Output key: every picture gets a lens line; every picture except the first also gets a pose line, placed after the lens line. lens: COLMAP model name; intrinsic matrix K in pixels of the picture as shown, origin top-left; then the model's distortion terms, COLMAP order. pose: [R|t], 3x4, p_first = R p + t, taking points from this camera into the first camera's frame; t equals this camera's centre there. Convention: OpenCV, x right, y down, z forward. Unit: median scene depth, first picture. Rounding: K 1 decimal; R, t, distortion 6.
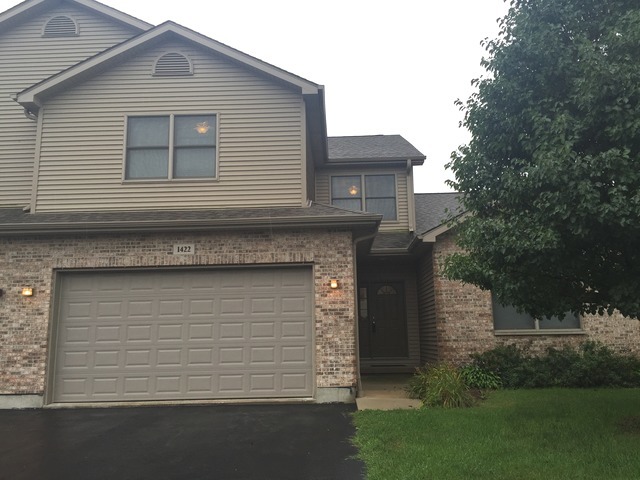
lens RADIAL K [[550.7, 0, 319.7], [0, 550.7, 239.3], [0, 0, 1]] dist [0.007589, -0.006934]
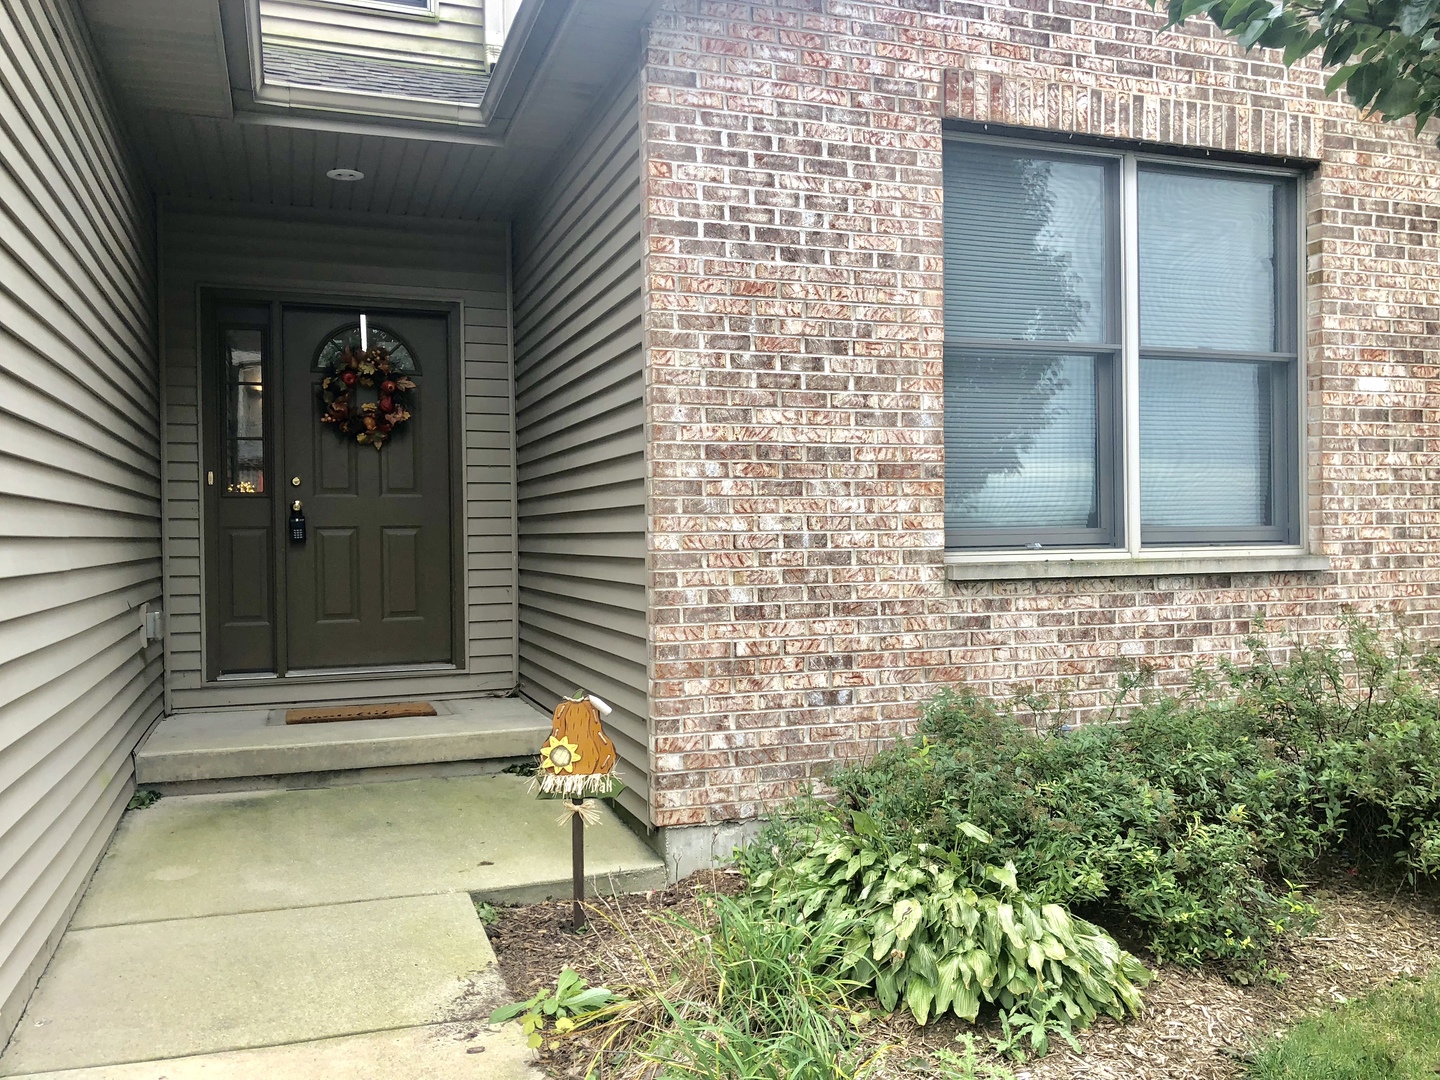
lens RADIAL K [[1182.1, 0, 718.1], [0, 1182.1, 539.3], [0, 0, 1]] dist [0.033039, -0.023496]
pose [[0.930913, 0.002253, 0.365234, 0.100847], [-0.062610, 0.986163, 0.153499, 0.104022], [-0.359834, -0.165762, 0.918173, 0.663766]]
